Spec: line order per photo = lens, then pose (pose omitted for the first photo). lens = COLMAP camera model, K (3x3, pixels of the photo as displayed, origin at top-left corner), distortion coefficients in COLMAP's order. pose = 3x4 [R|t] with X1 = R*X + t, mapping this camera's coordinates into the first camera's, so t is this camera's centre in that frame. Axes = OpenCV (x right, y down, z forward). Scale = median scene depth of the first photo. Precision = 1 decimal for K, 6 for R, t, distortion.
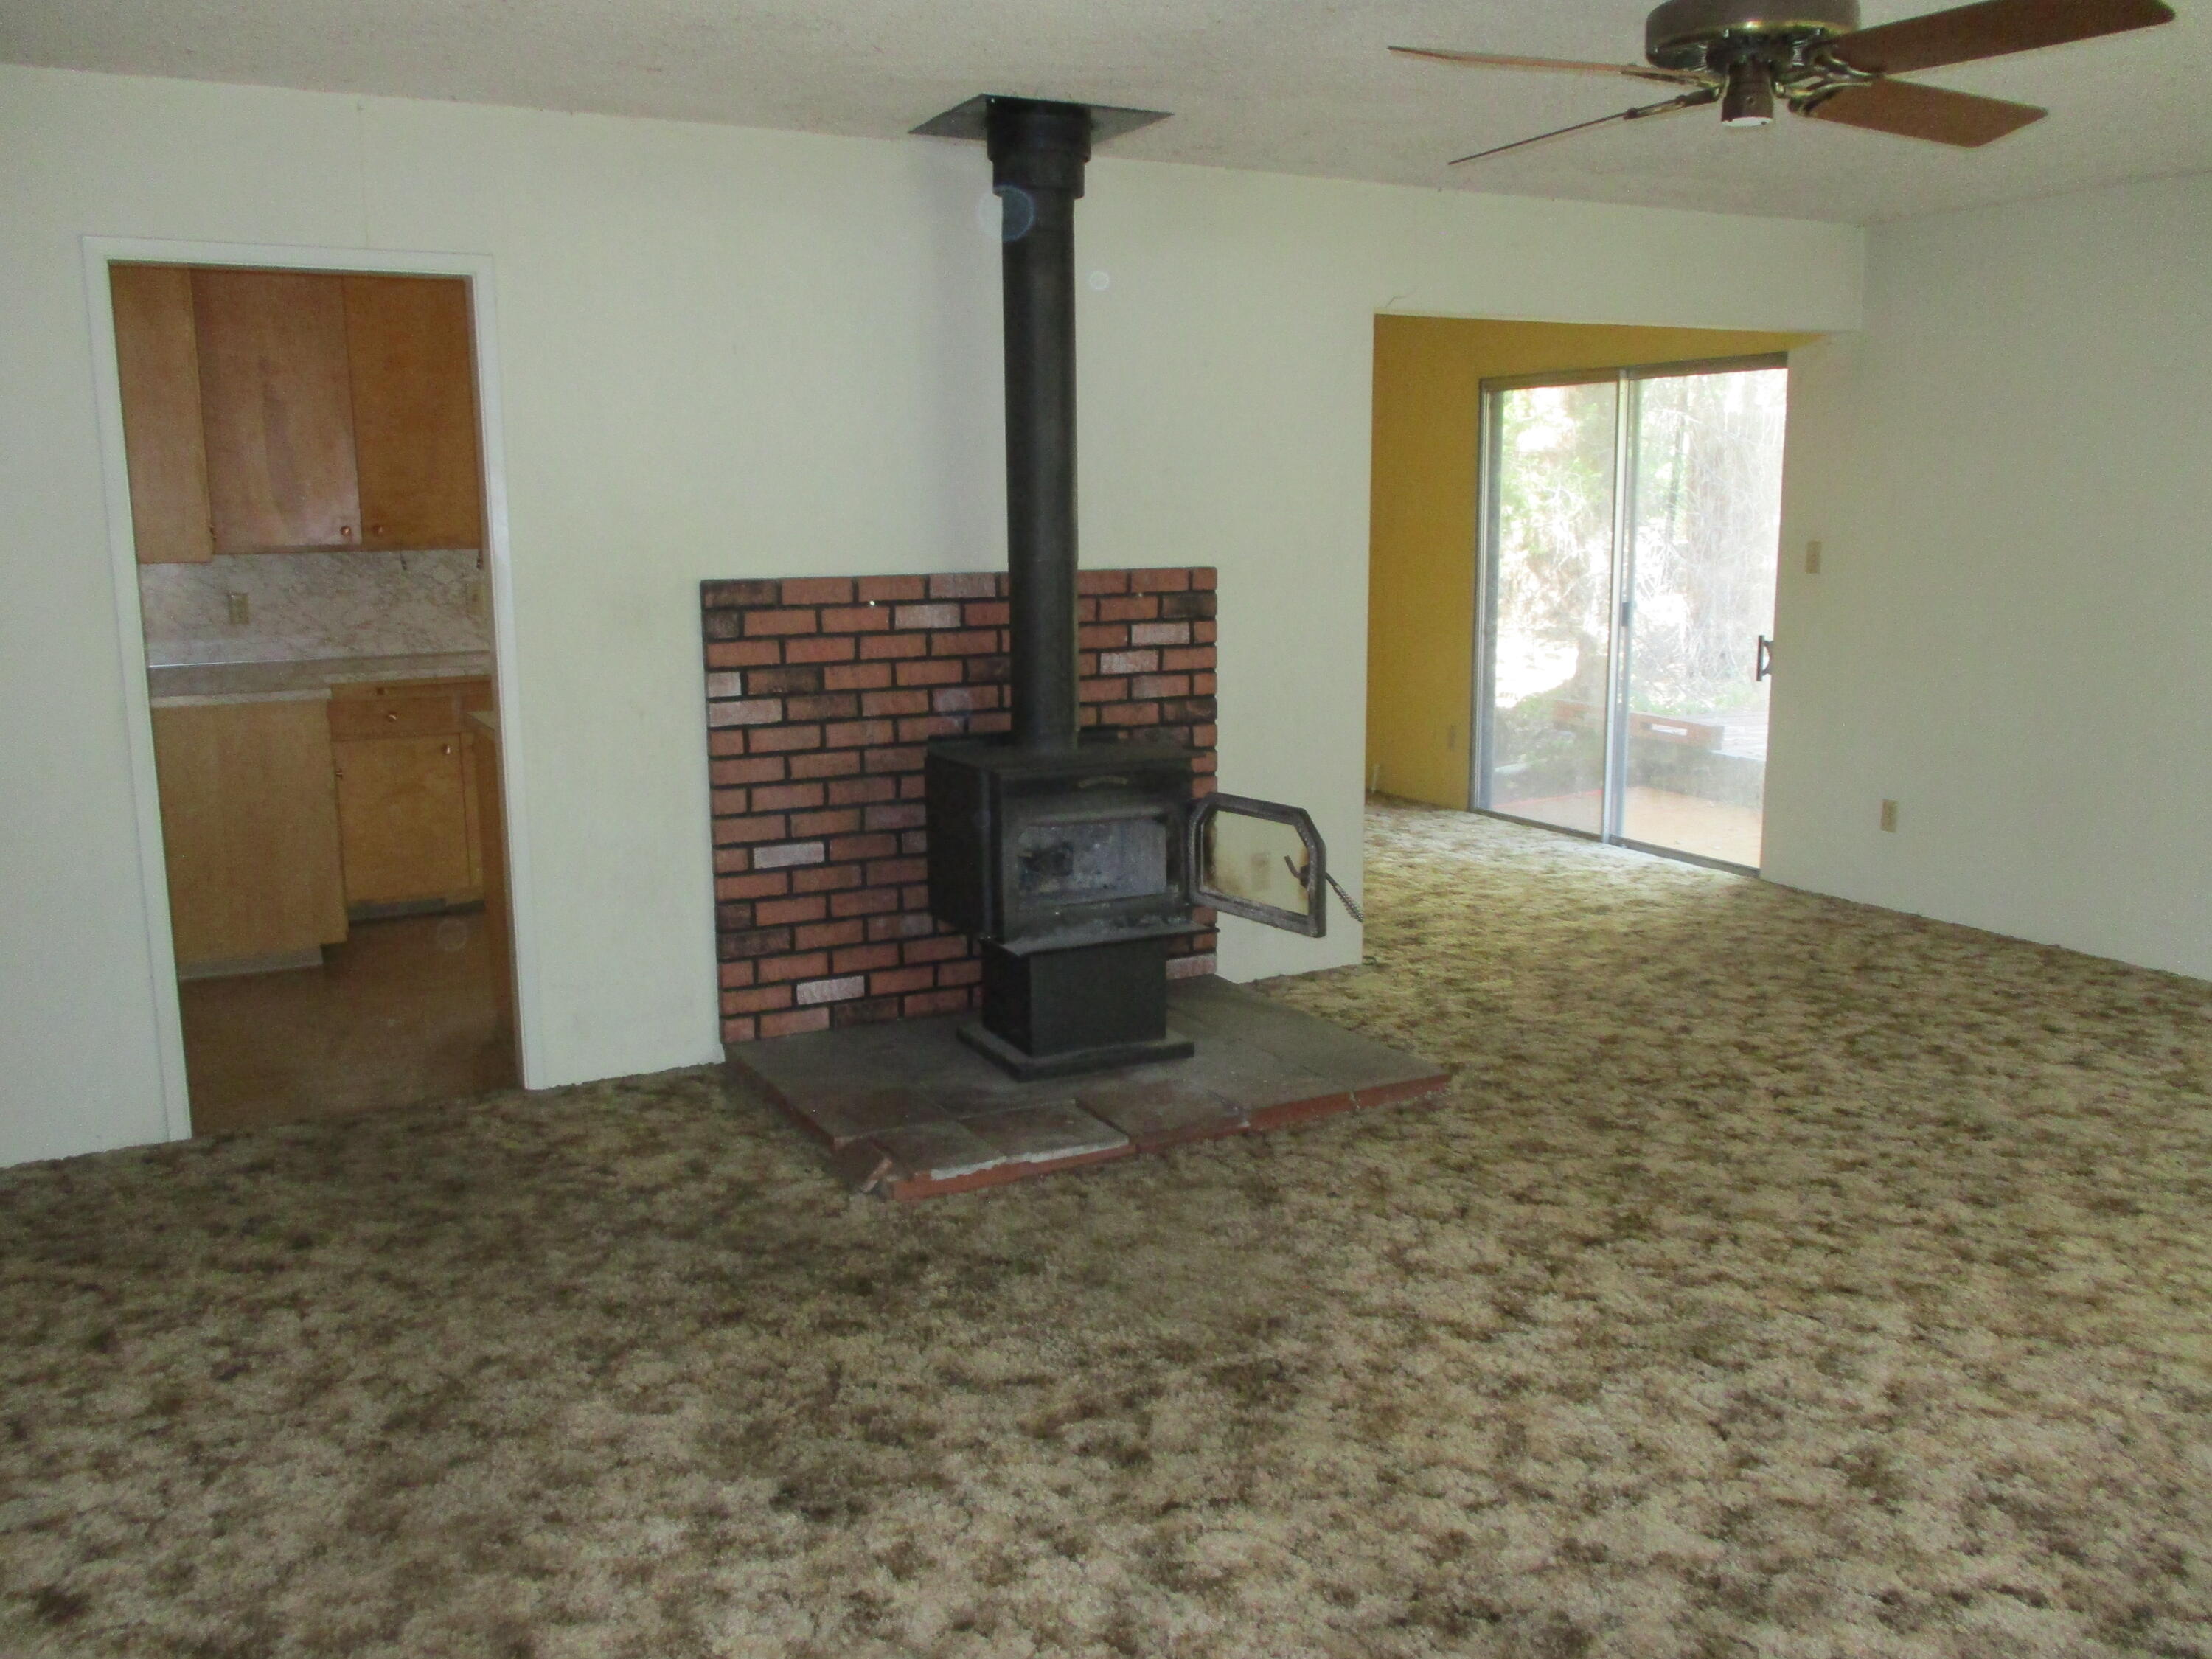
lens RADIAL K [[1869.6, 0, 1109.6], [0, 1869.6, 827.5], [0, 0, 1]] dist [-0.016179, -0.012842]
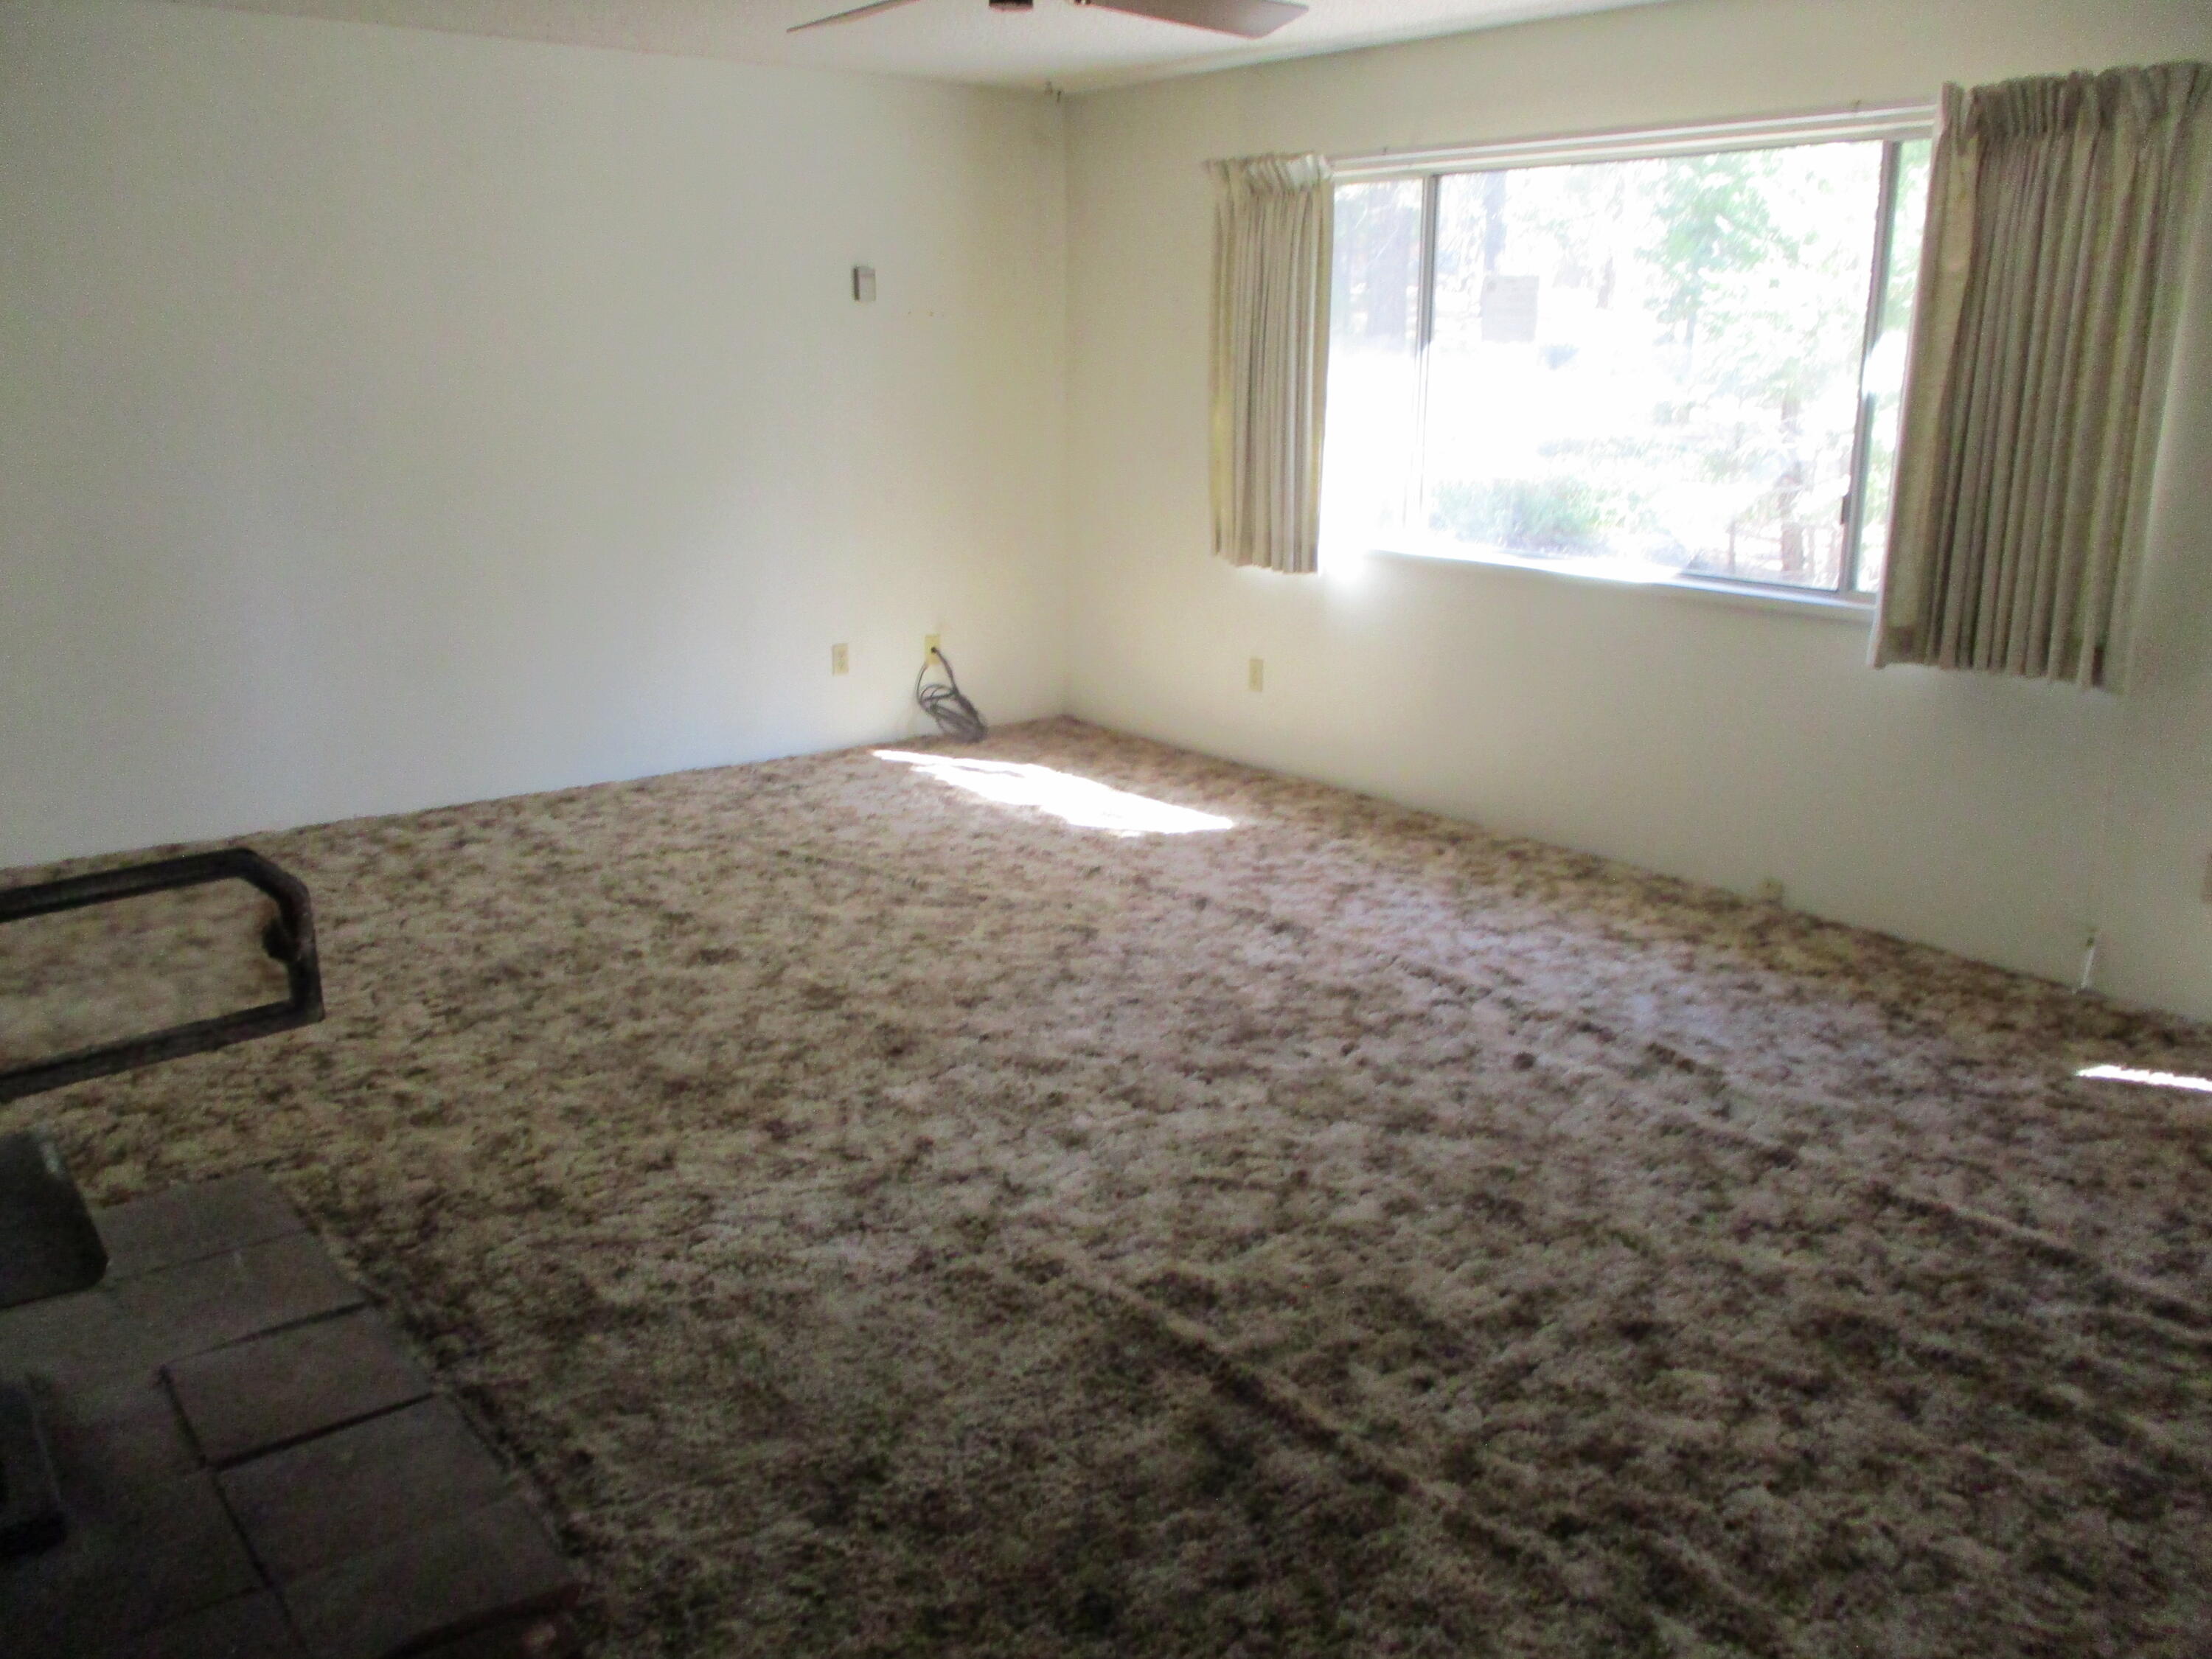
lens RADIAL K [[1869.6, 0, 1109.2], [0, 1869.6, 833.5], [0, 0, 1]] dist [-0.016179, -0.012842]
pose [[-0.188406, -0.245145, 0.951003, -0.669522], [0.165852, 0.946495, 0.276841, -0.170512], [-0.967986, 0.209884, -0.137668, 0.964291]]
